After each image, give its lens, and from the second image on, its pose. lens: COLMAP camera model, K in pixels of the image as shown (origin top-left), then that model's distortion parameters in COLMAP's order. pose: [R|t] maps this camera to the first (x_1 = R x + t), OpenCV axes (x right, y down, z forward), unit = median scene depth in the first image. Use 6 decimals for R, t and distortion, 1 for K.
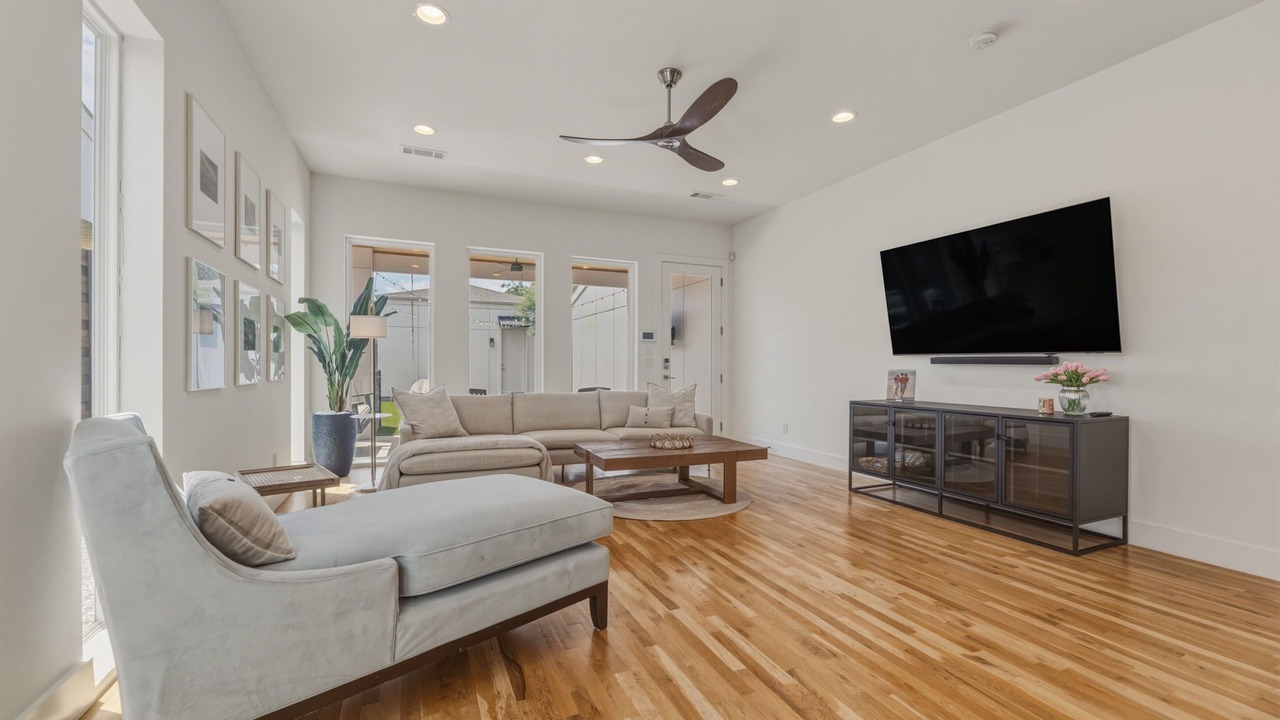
lens RADIAL K [[518.1, 0, 632.2], [0, 518.1, 366.6], [0, 0, 1]] dist [-0.002506, -0.000078]
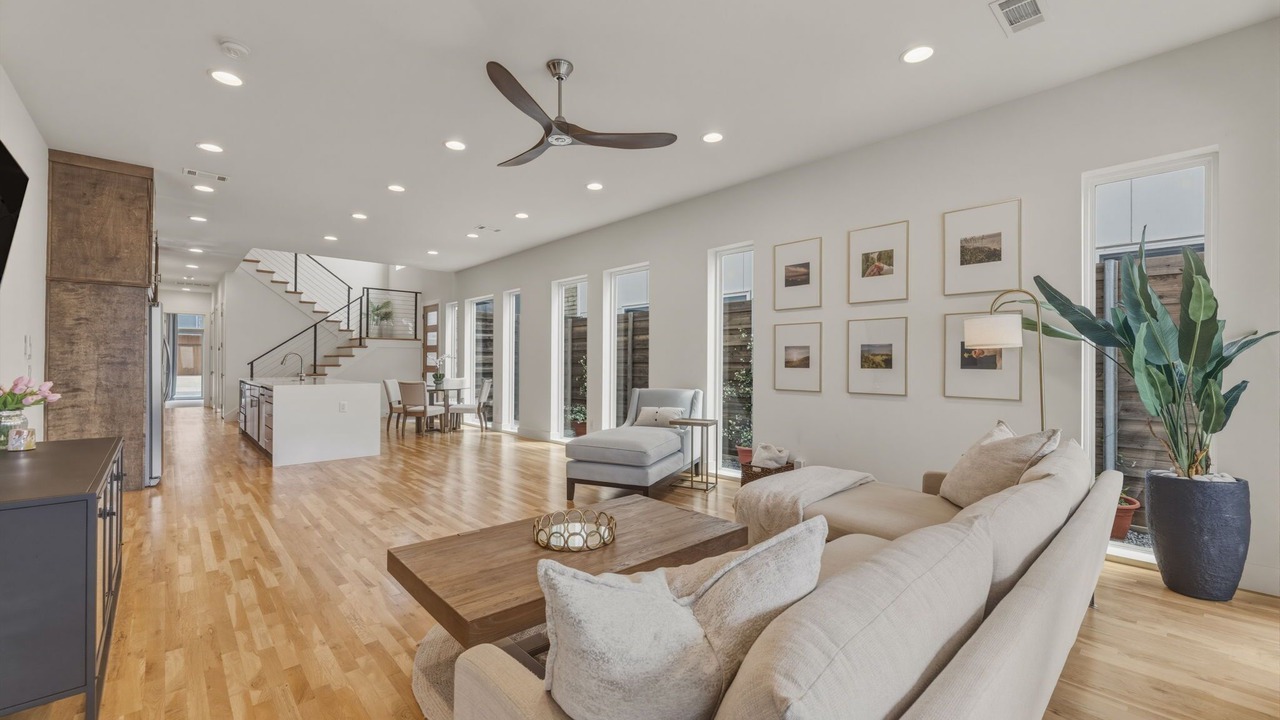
lens RADIAL K [[513.9, 0, 631.5], [0, 513.9, 359.2], [0, 0, 1]] dist [-0.001015, 0.000295]
pose [[-0.944801, -0.011959, -0.327427, 0.255666], [-0.010080, 0.999922, -0.007436, -0.037582], [0.327491, -0.003725, -0.944847, 1.985493]]
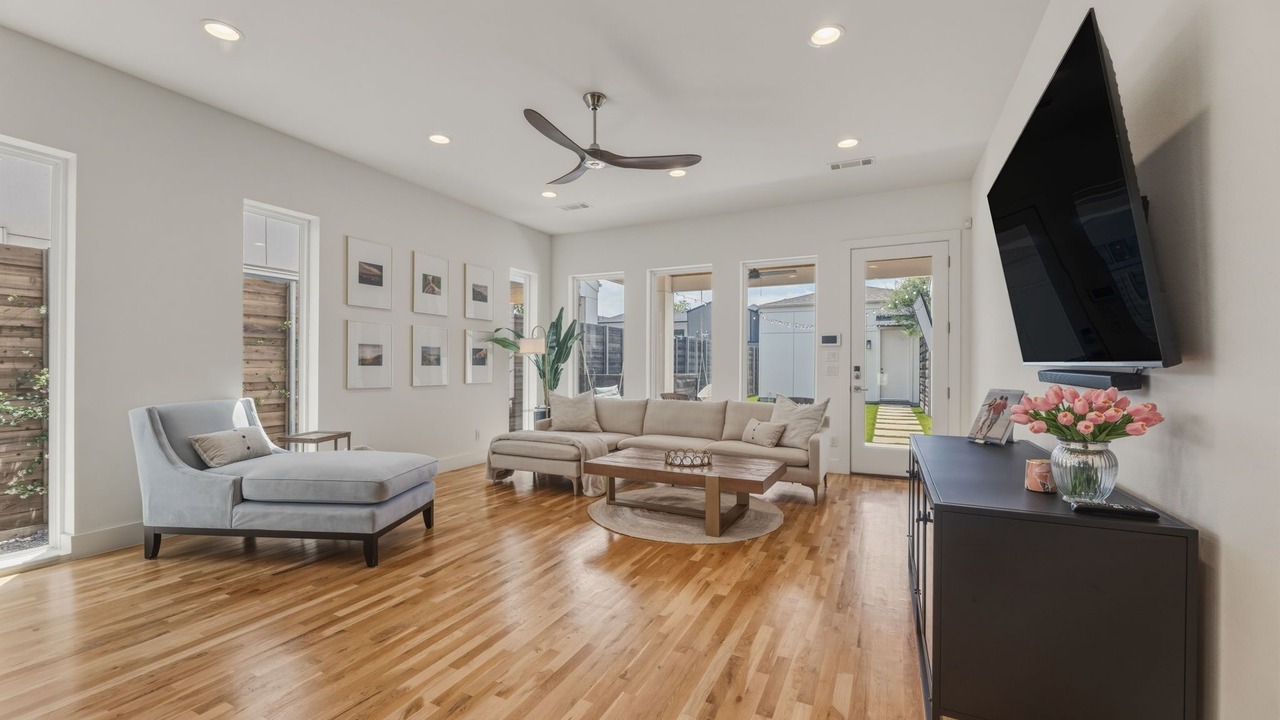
lens RADIAL K [[518.1, 0, 632.2], [0, 518.1, 366.6], [0, 0, 1]] dist [-0.002506, -0.000078]
pose [[0.647052, 0.000038, -0.762446, 0.949650], [-0.002452, 0.999995, -0.002031, -0.025065], [0.762442, 0.003183, 0.647048, 0.404266]]
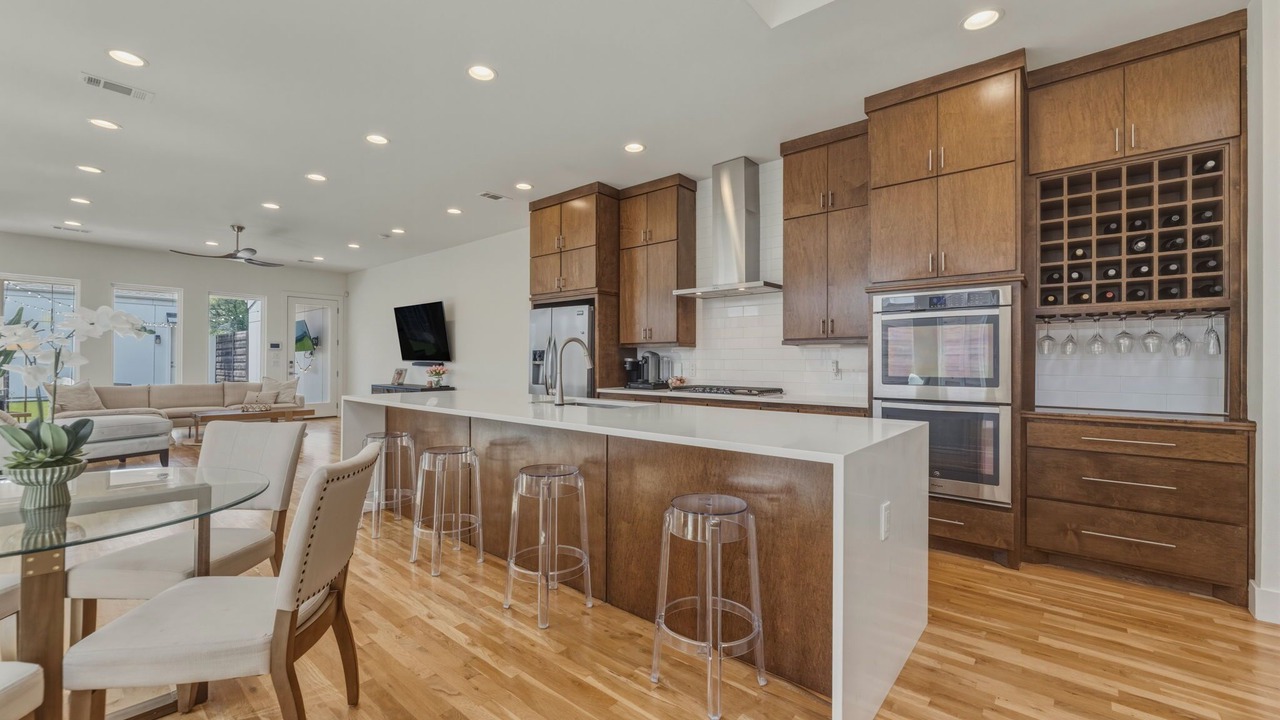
lens RADIAL K [[513.9, 0, 631.5], [0, 513.9, 359.2], [0, 0, 1]] dist [-0.001015, 0.000295]
pose [[0.895879, 0.002857, 0.444290, 0.594243], [-0.000848, 0.999989, -0.004720, -0.028904], [-0.444298, 0.003852, 0.895871, -1.596763]]
